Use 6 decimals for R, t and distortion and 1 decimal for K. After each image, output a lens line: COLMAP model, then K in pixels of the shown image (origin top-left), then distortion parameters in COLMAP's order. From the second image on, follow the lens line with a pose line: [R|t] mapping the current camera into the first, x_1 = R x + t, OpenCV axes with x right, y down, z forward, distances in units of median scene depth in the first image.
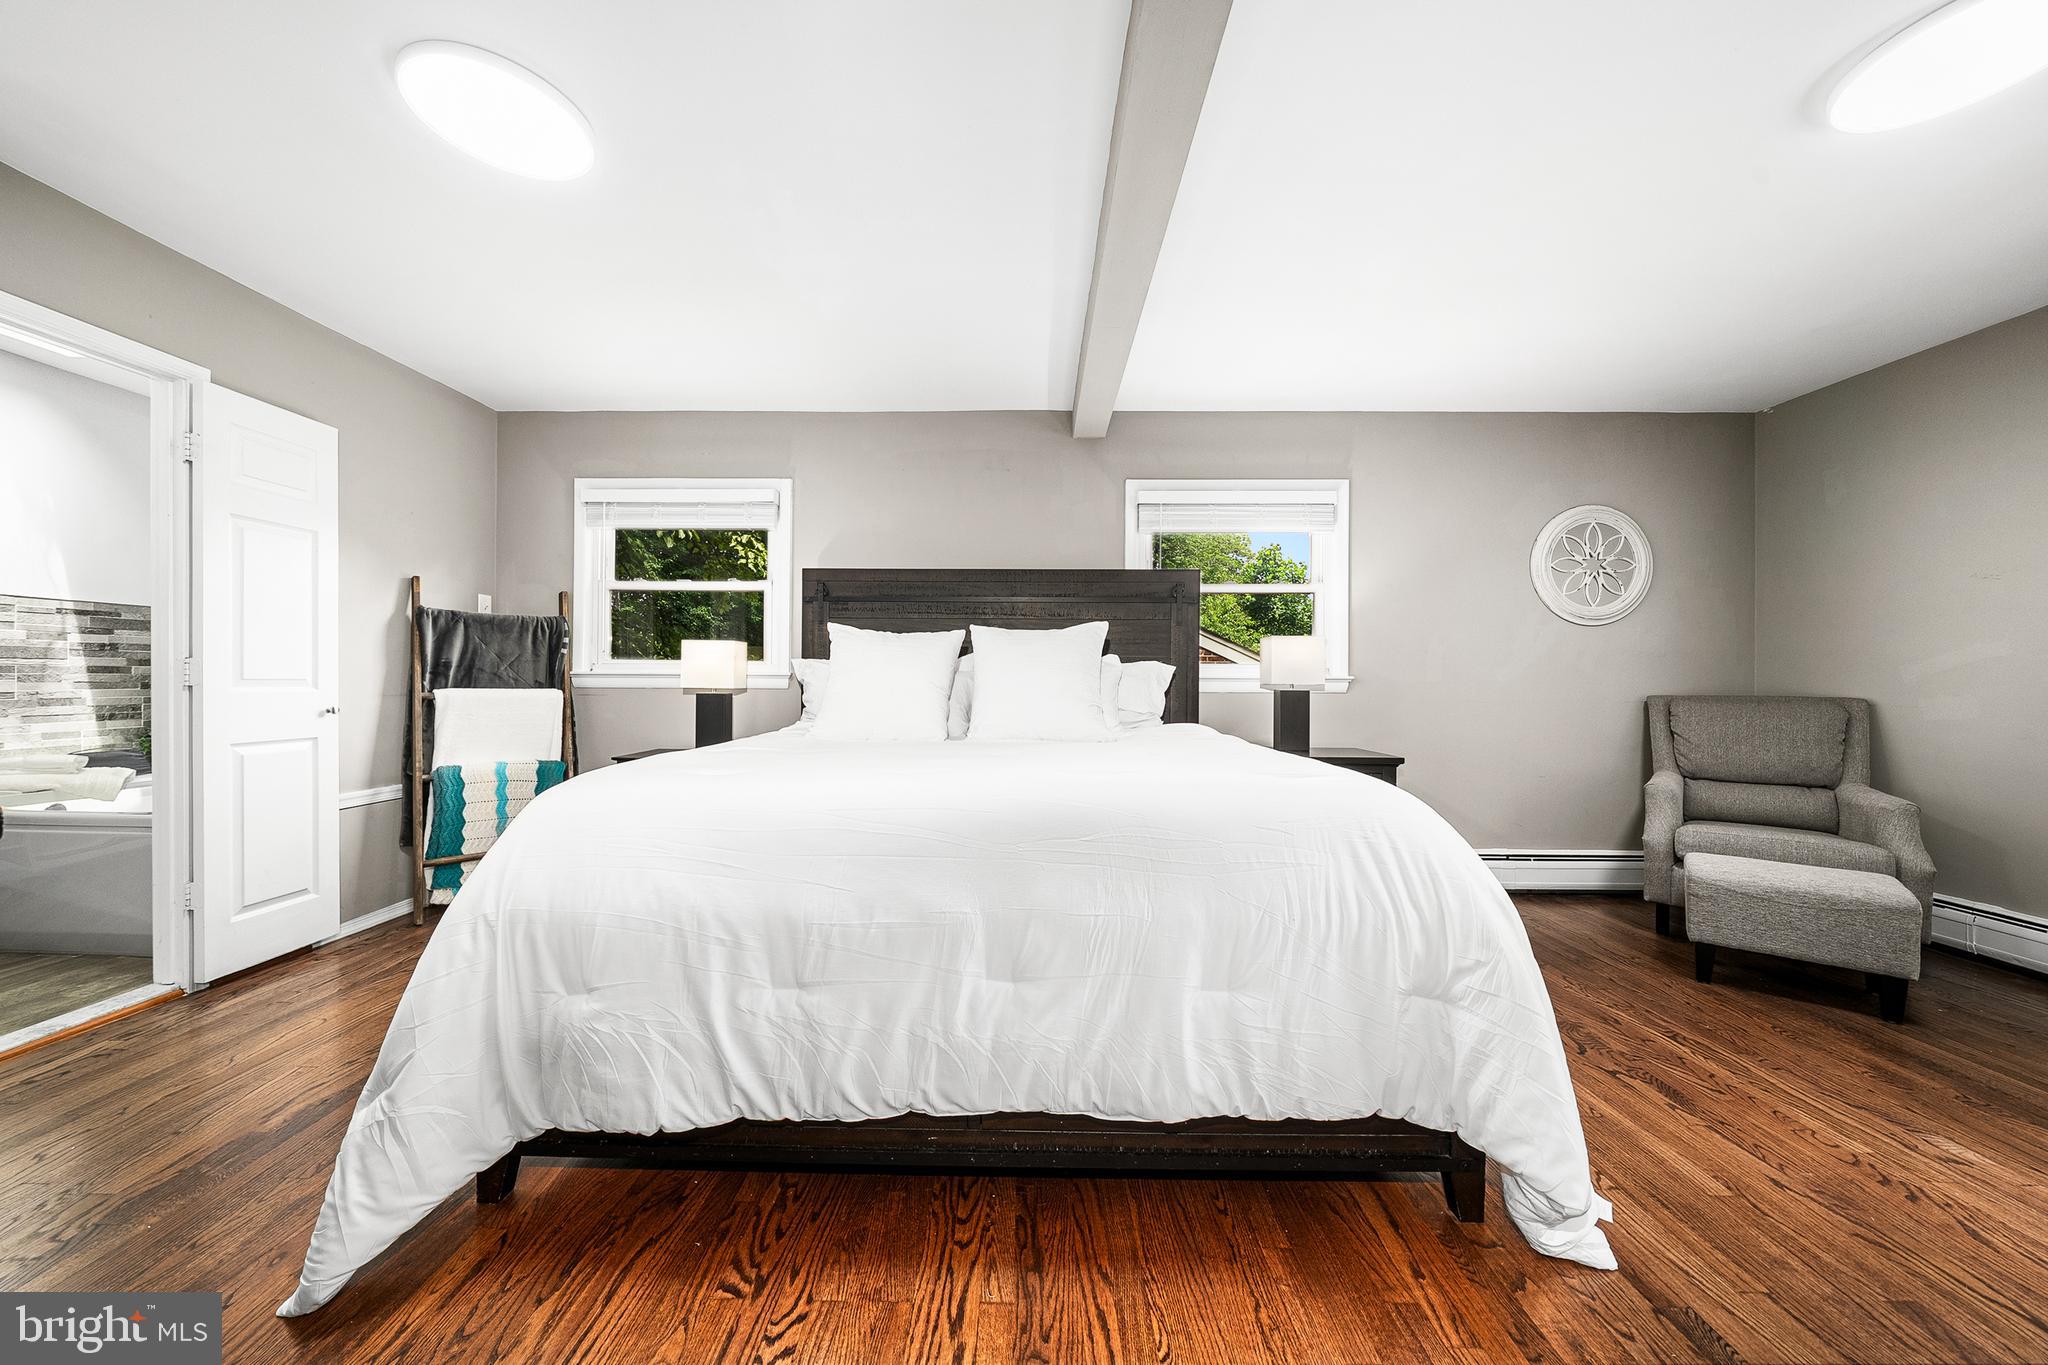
lens RADIAL K [[682.4, 0, 1014.6], [0, 682.4, 675.2], [0, 0, 1]] dist [-0.005275, 0.000324]
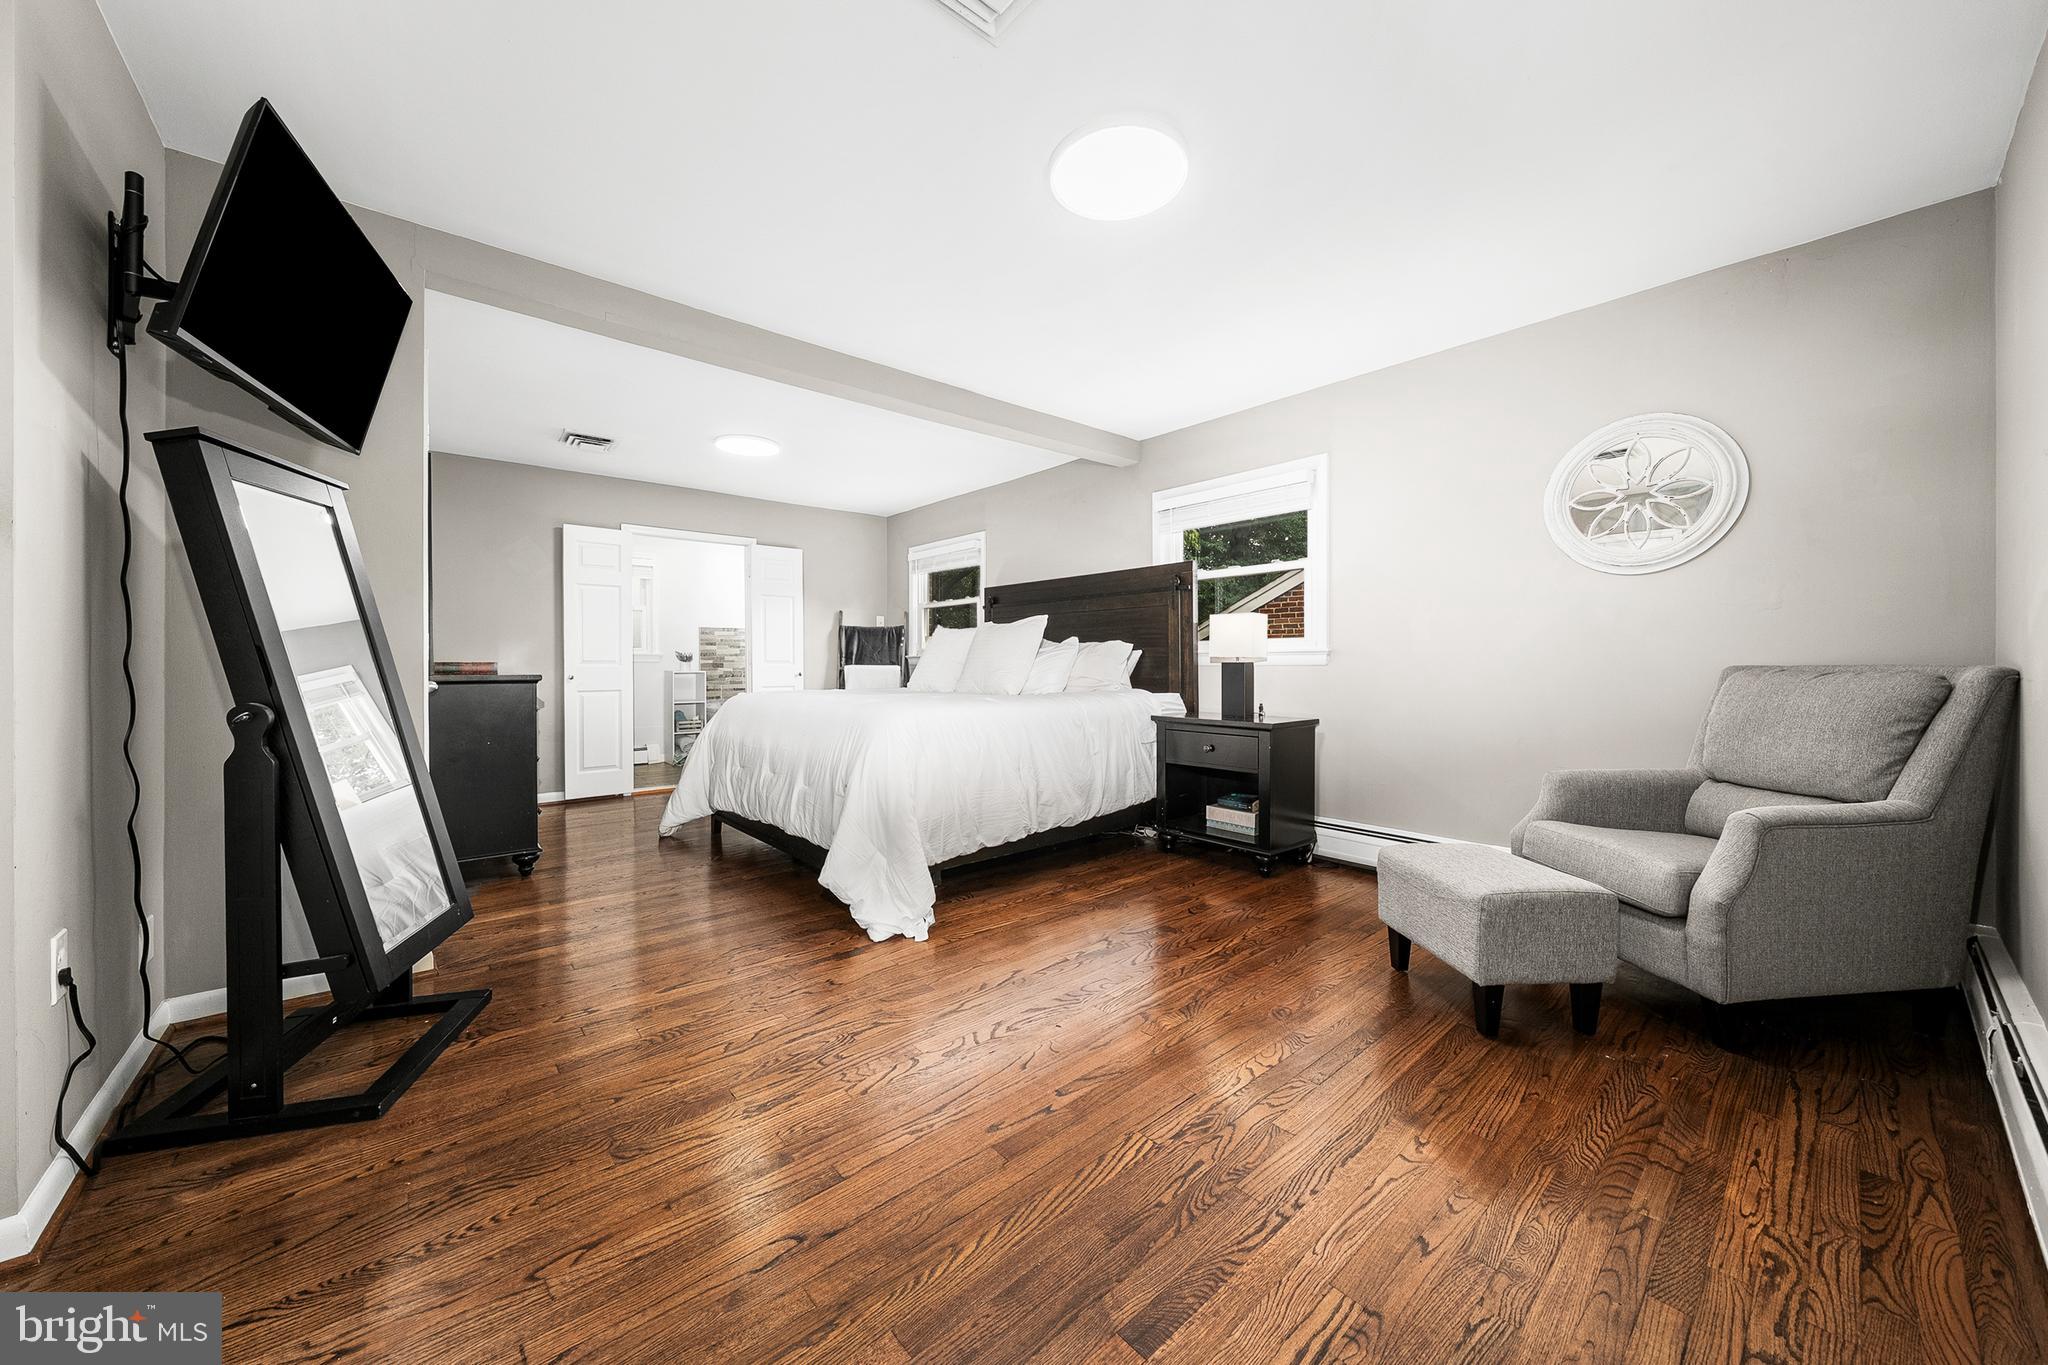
lens RADIAL K [[682.4, 0, 1032.7], [0, 682.4, 670.5], [0, 0, 1]] dist [-0.005275, 0.000324]
pose [[0.692496, -0.000064, -0.721422, 0.988153], [0.020020, 0.999617, 0.019128, 0.007695], [0.721144, -0.027689, 0.692231, -0.022430]]
